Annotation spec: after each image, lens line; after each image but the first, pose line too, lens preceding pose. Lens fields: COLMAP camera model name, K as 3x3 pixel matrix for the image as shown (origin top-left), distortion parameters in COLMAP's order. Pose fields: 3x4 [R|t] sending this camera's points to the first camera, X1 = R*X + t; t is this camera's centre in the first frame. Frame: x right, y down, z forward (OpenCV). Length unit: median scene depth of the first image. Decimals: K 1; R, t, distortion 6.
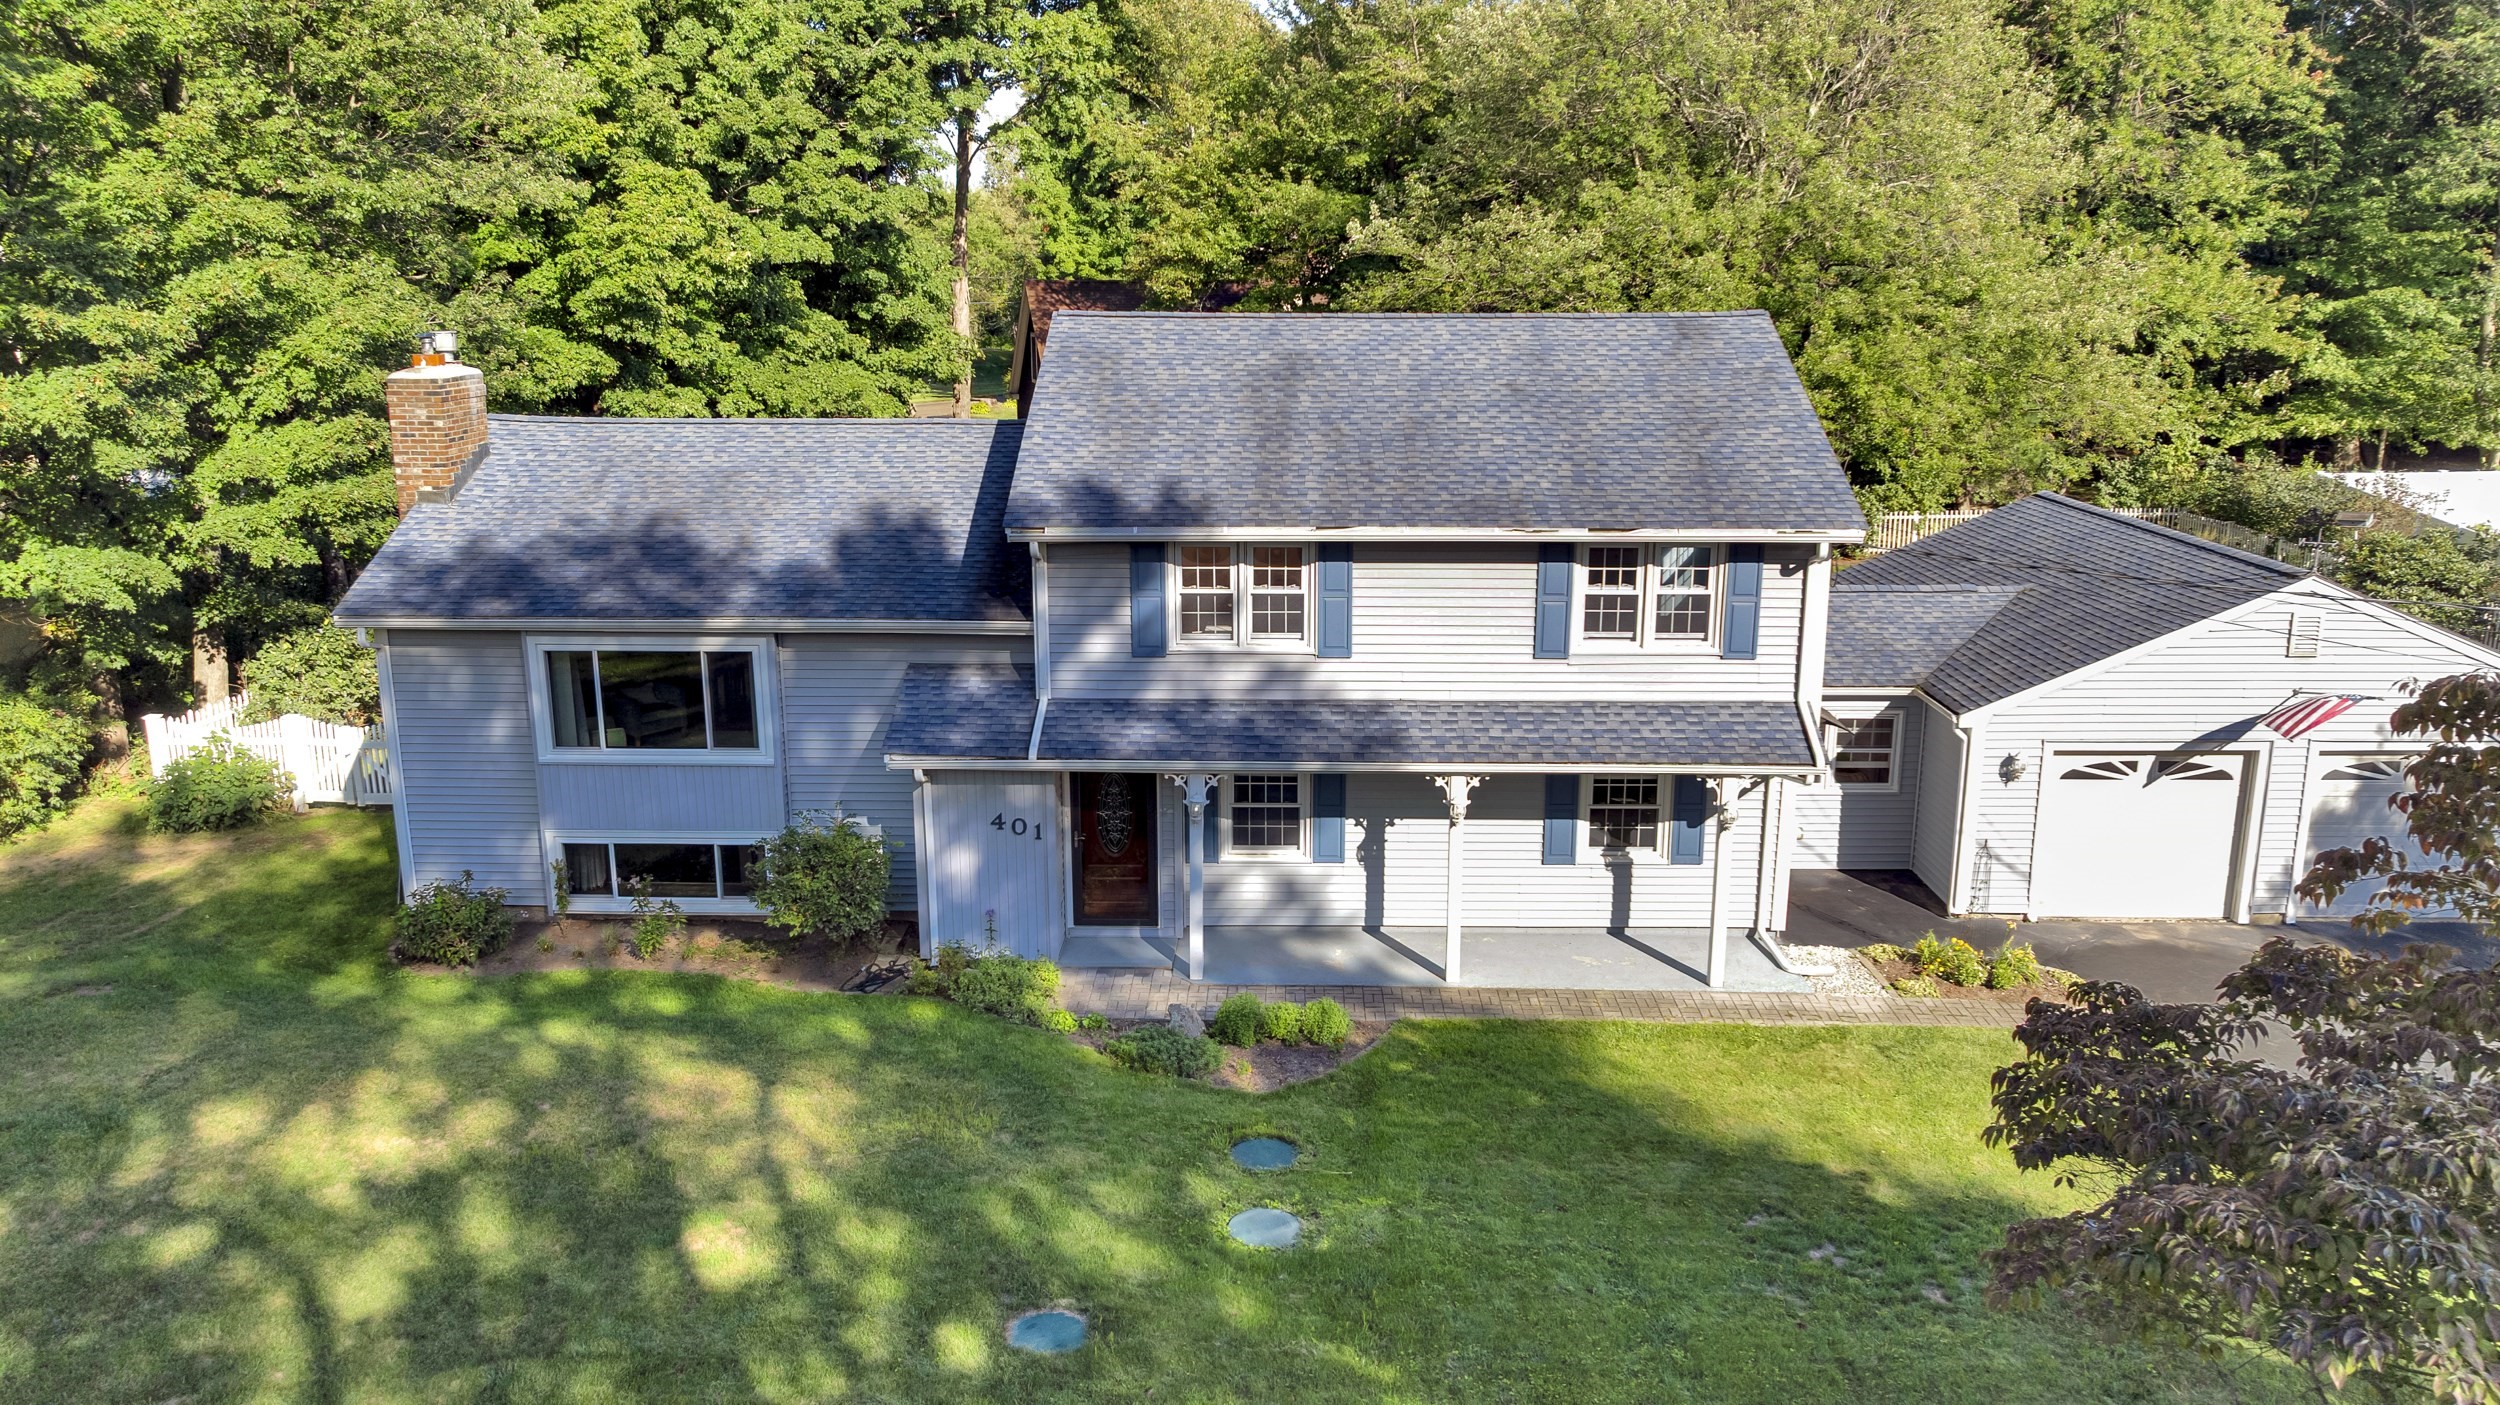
lens RADIAL K [[1742.0, 0, 1248.6], [0, 1742.0, 707.1], [0, 0, 1]] dist [-0.021987, 0.004875]
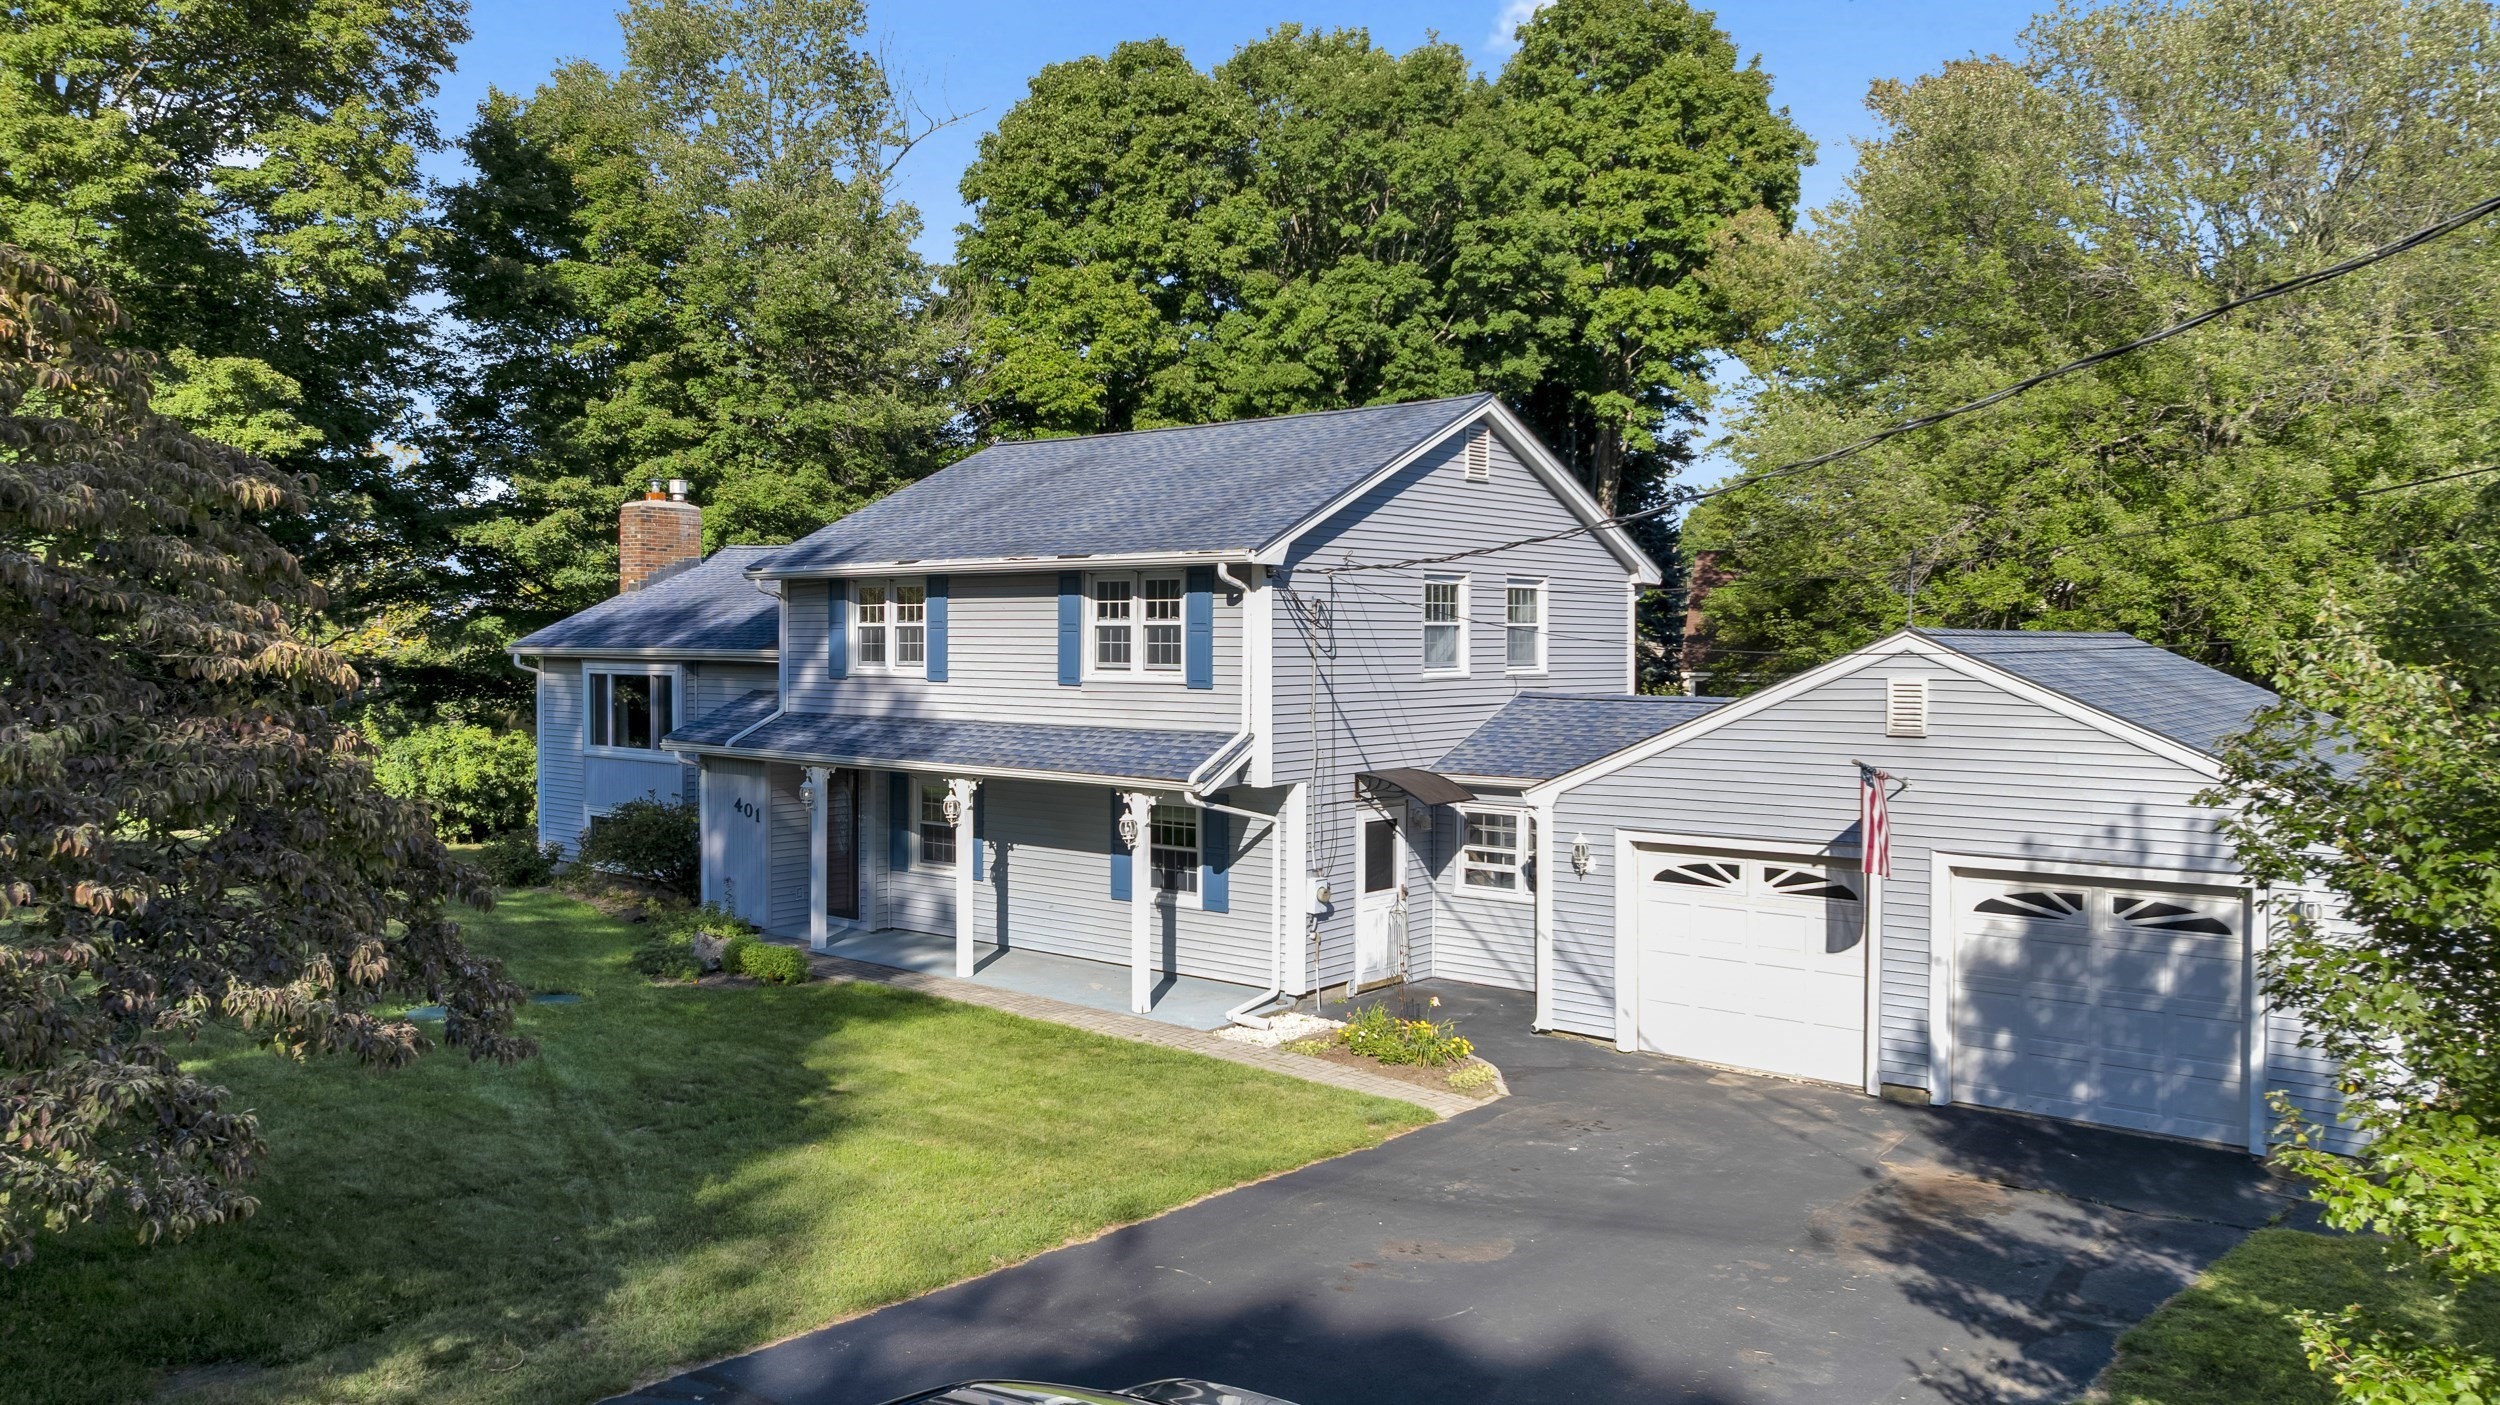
lens RADIAL K [[1742.0, 0, 1252.5], [0, 1742.0, 693.7], [0, 0, 1]] dist [-0.021987, 0.004875]
pose [[0.790452, 0.023906, -0.612057, 0.910767], [-0.155351, 0.974390, -0.162573, 0.132735], [0.592496, 0.223590, 0.773922, 0.231177]]
